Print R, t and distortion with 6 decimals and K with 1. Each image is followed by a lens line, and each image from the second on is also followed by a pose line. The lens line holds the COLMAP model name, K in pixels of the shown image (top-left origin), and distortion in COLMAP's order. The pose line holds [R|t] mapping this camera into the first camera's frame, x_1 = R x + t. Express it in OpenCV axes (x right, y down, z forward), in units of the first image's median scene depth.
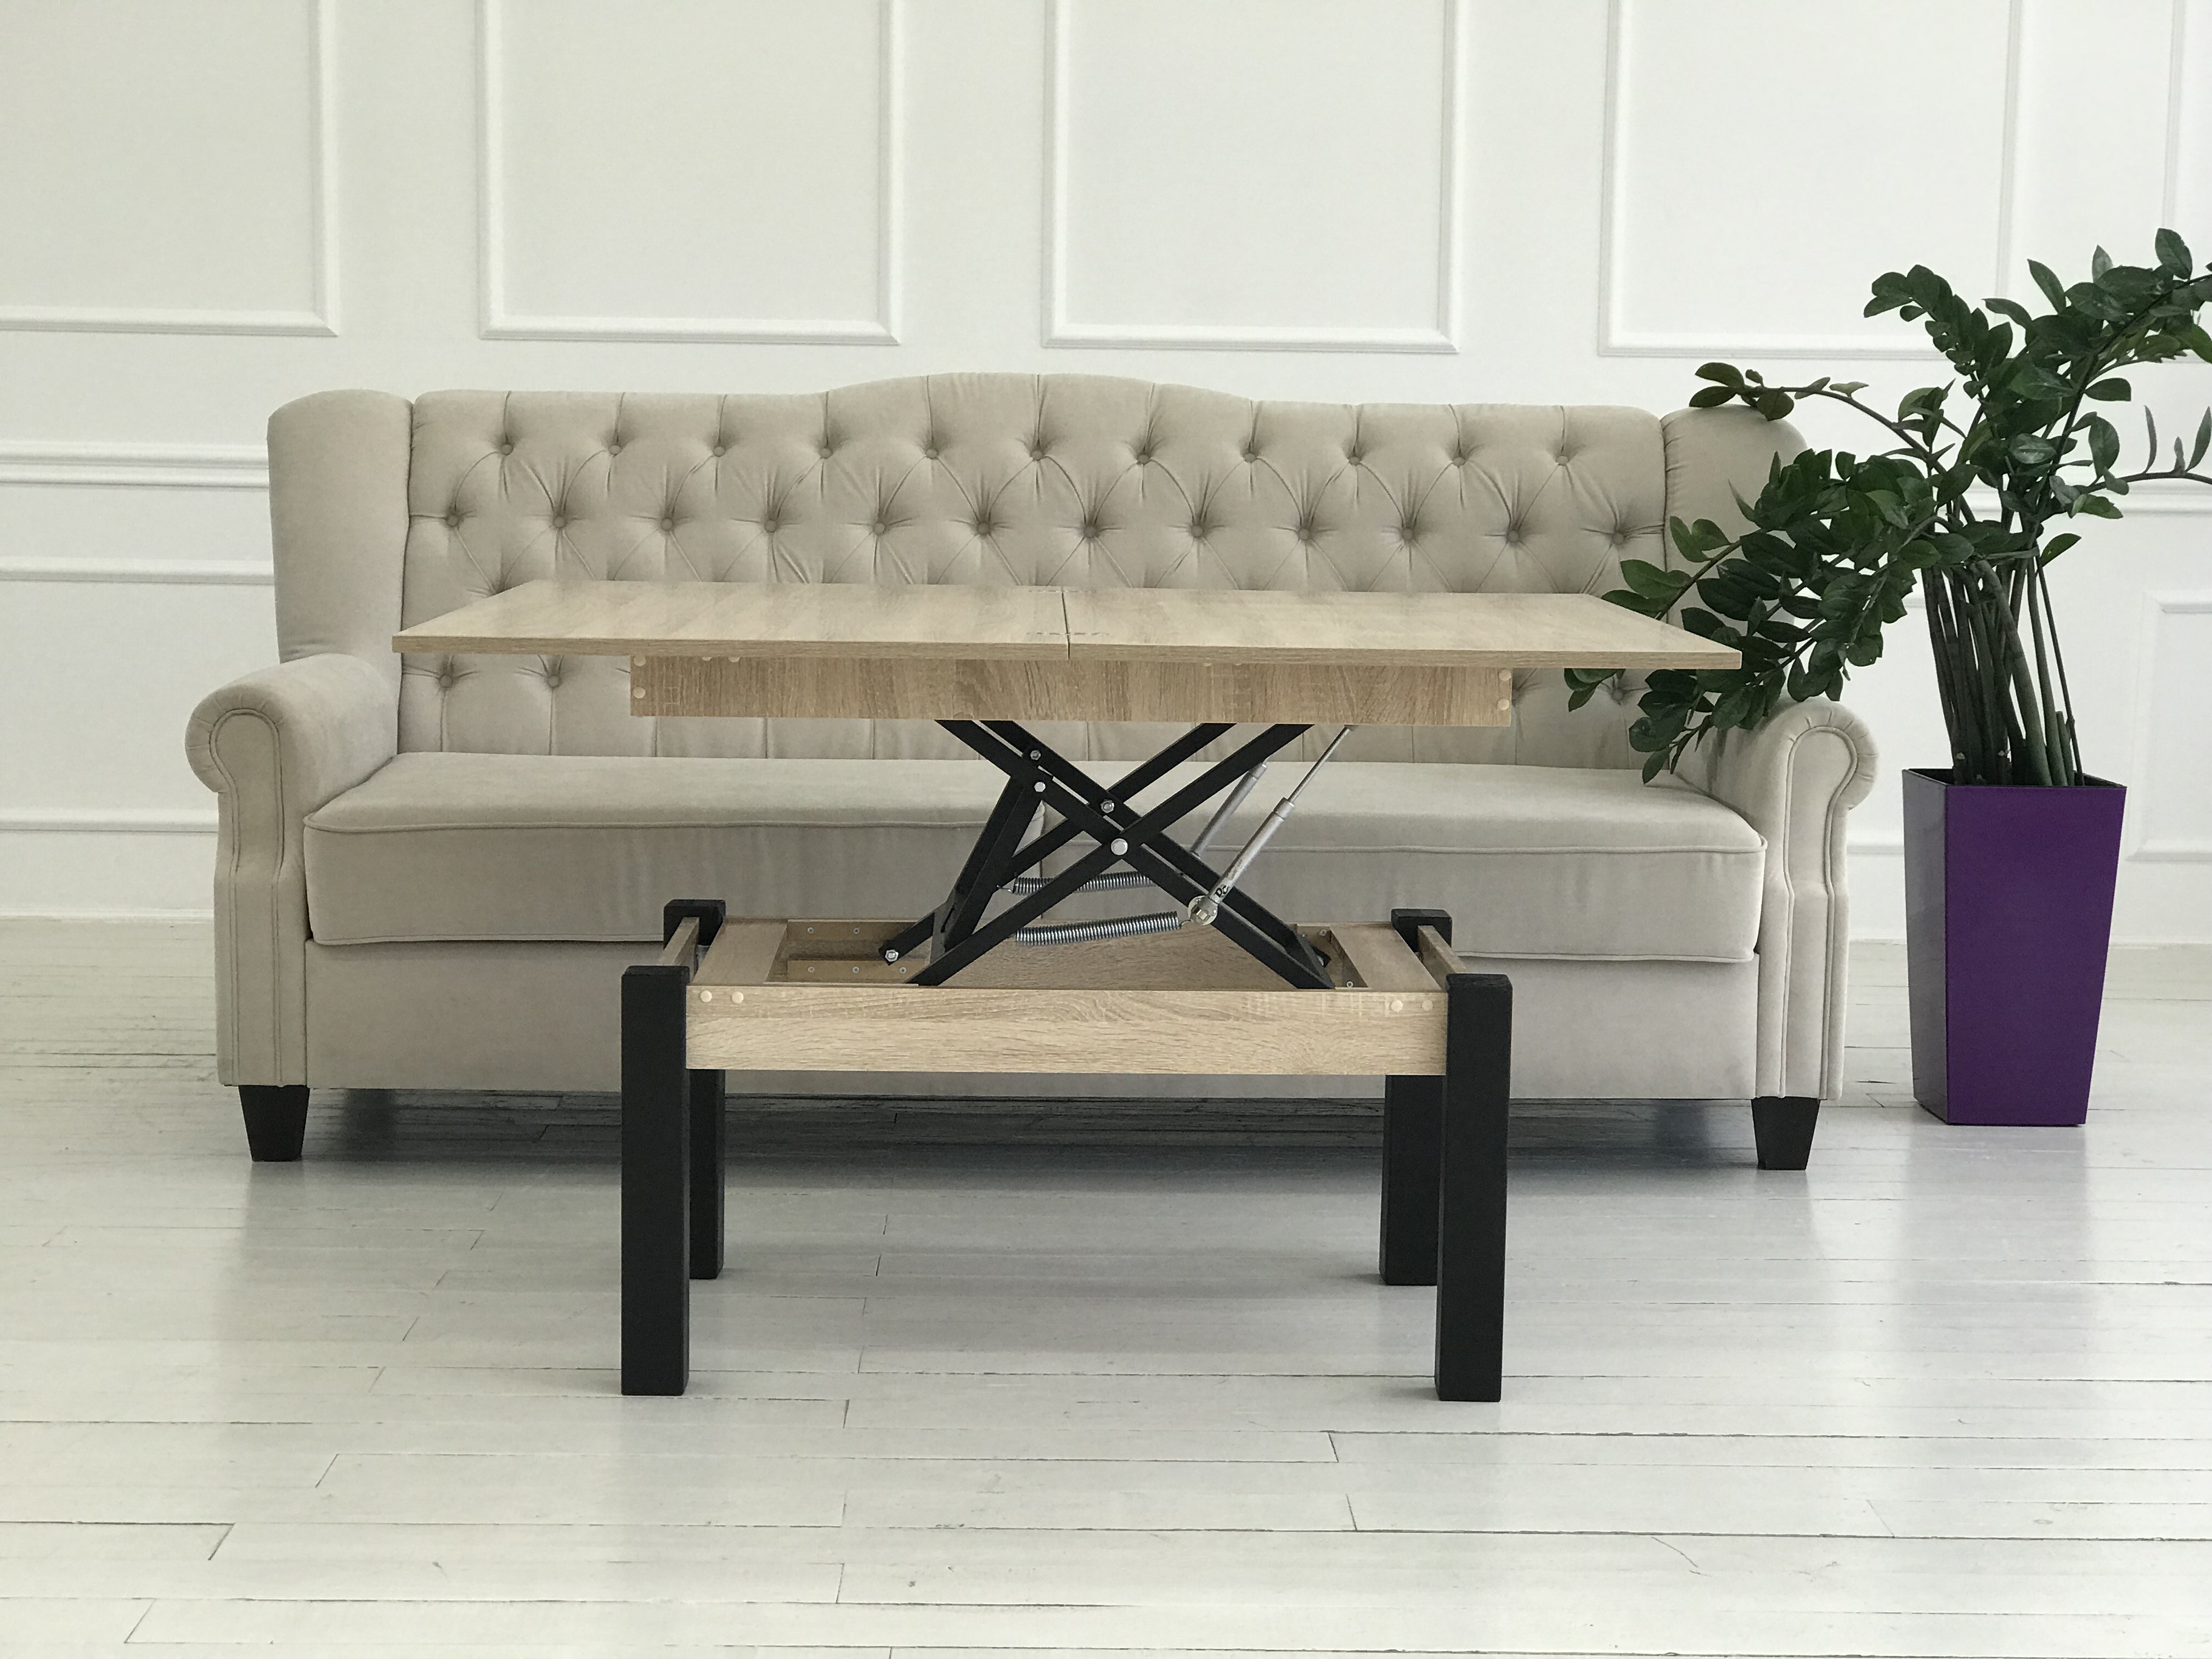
lens RADIAL K [[3644.0, 0, 1106.0], [0, 3644.0, 829.5], [0, 0, 1]] dist [-0.036331, 0.870546]
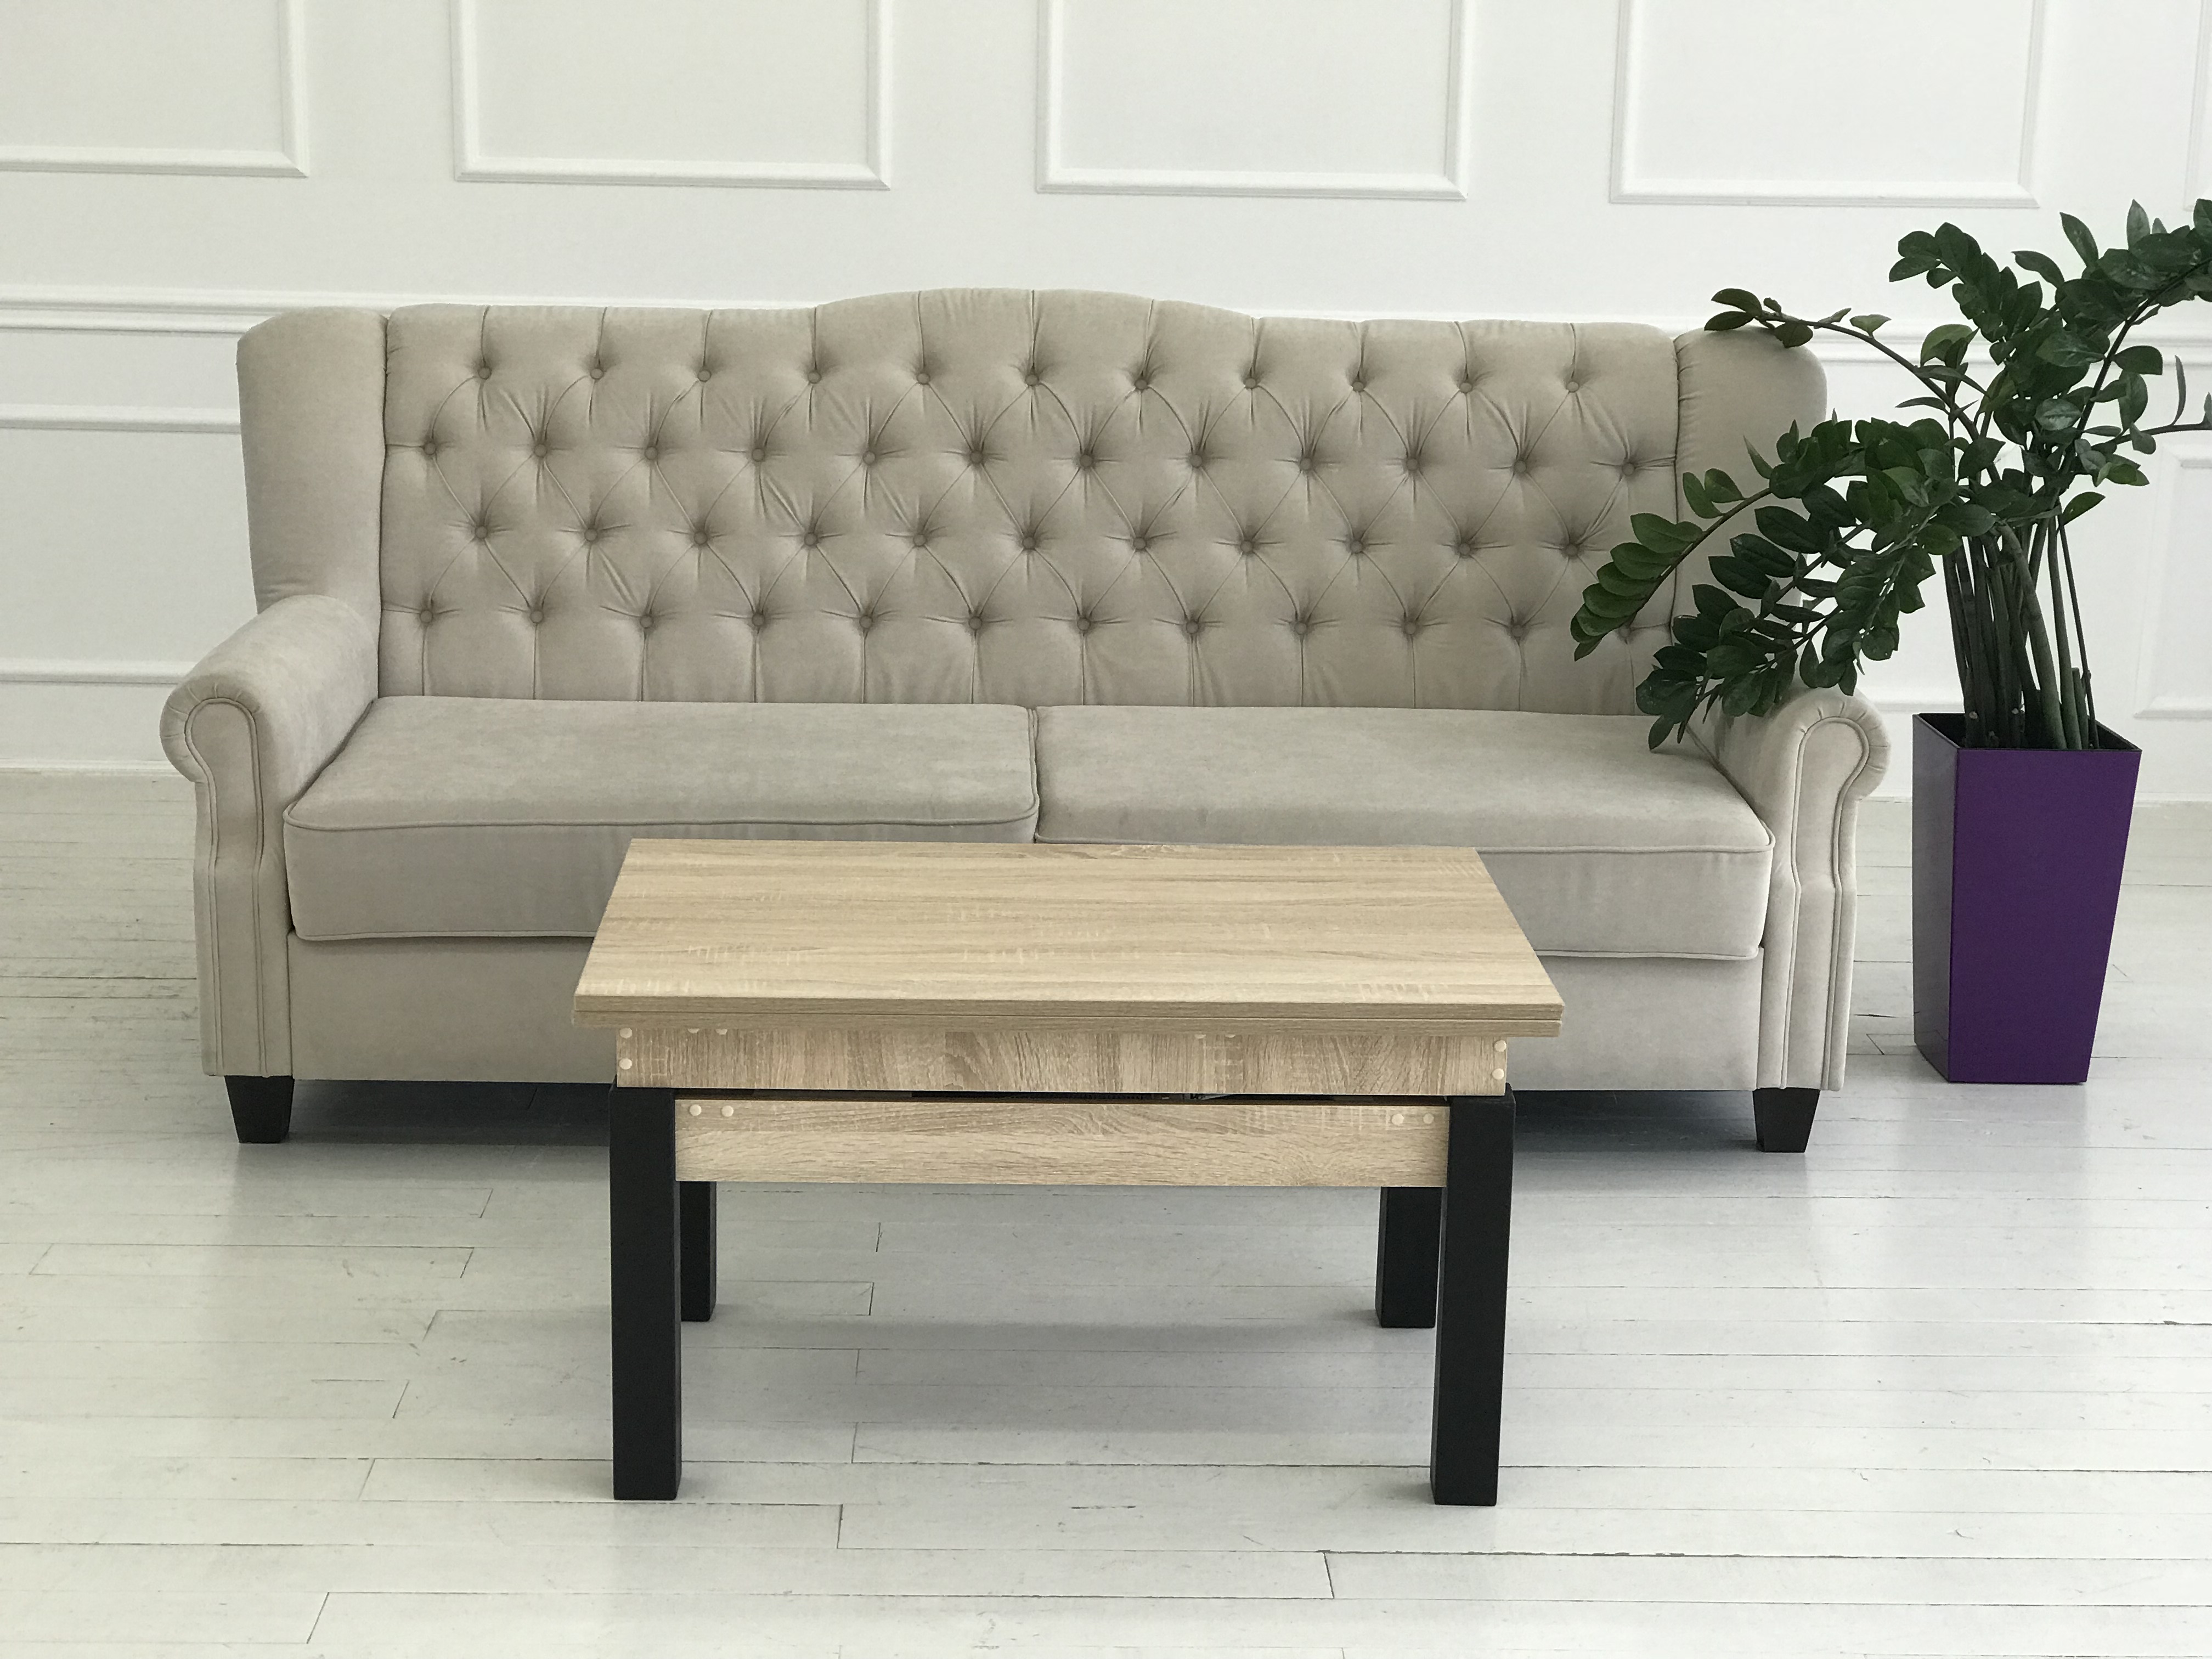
lens RADIAL K [[3644.0, 0, 1106.0], [0, 3644.0, 829.5], [0, 0, 1]] dist [-0.036331, 0.870546]
pose [[0.999985, 0.004492, 0.003019, -0.001651], [-0.004817, 0.993007, 0.117958, -0.103730], [-0.002468, -0.117970, 0.993014, 0.022947]]
